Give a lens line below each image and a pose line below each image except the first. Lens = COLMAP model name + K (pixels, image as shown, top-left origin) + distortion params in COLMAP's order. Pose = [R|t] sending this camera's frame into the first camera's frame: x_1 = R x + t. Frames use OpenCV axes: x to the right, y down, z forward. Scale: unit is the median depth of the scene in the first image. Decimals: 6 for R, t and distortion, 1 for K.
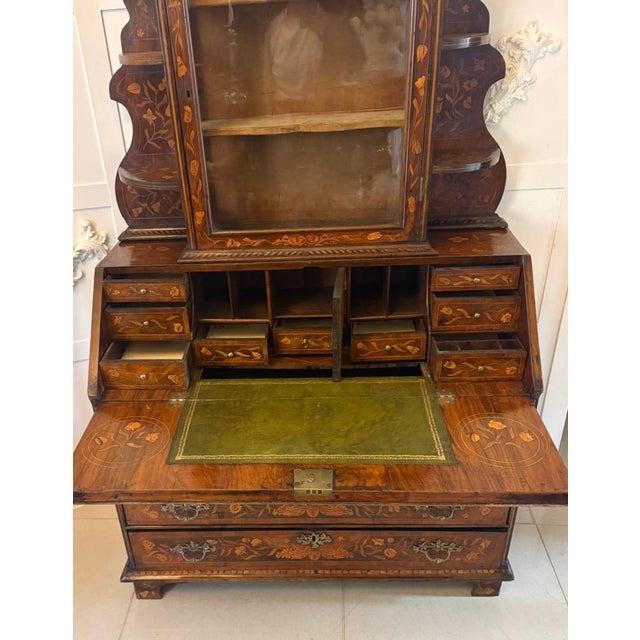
lens RADIAL K [[613.7, 0, 281.6], [0, 613.7, 406.4], [0, 0, 1]] dist [0.000447, 0.000000]
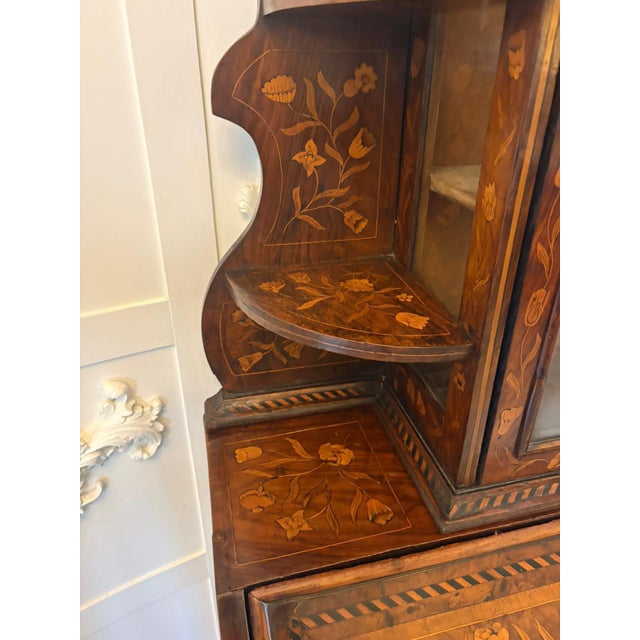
lens RADIAL K [[497.6, 0, 325.5], [0, 497.6, 318.7], [0, 0, 1]] dist [0.034774, -0.053966]
pose [[0.955440, -0.086098, 0.282350, -0.306683], [0.112422, 0.990566, -0.078366, -0.340903], [-0.272939, 0.106617, 0.956105, 0.694554]]
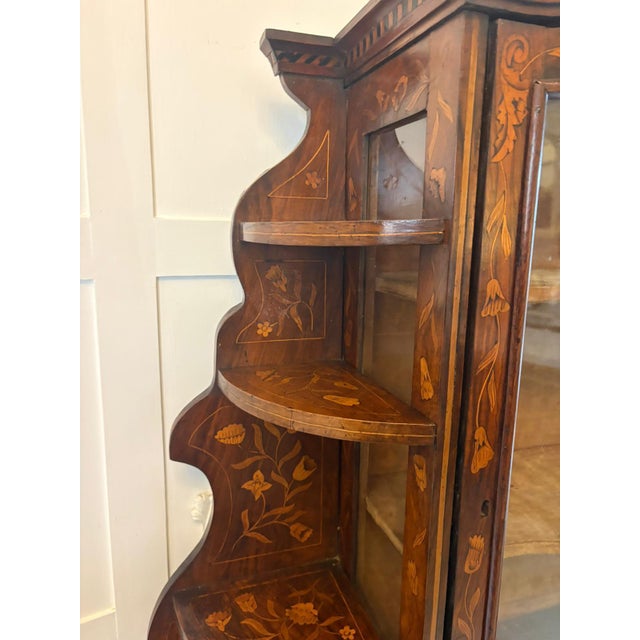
lens RADIAL K [[497.6, 0, 323.2], [0, 497.6, 315.4], [0, 0, 1]] dist [0.034774, -0.053966]
pose [[0.930775, -0.004421, 0.365565, -0.302466], [0.146621, 0.920503, -0.362184, -0.447088], [-0.334902, 0.390711, 0.857429, 0.624143]]
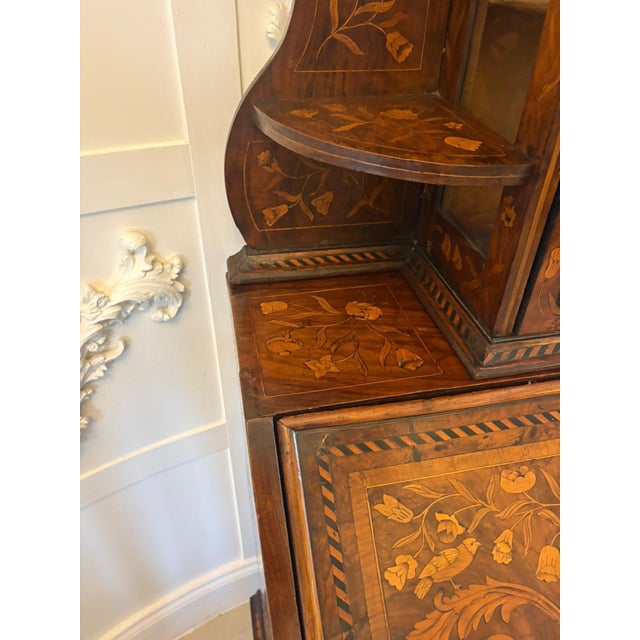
lens RADIAL K [[497.6, 0, 321.8], [0, 497.6, 330.6], [0, 0, 1]] dist [0.034774, -0.053966]
pose [[0.965378, -0.097544, 0.241932, -0.319862], [0.079301, 0.993301, 0.084057, -0.288241], [-0.248510, -0.061961, 0.966646, 0.718745]]
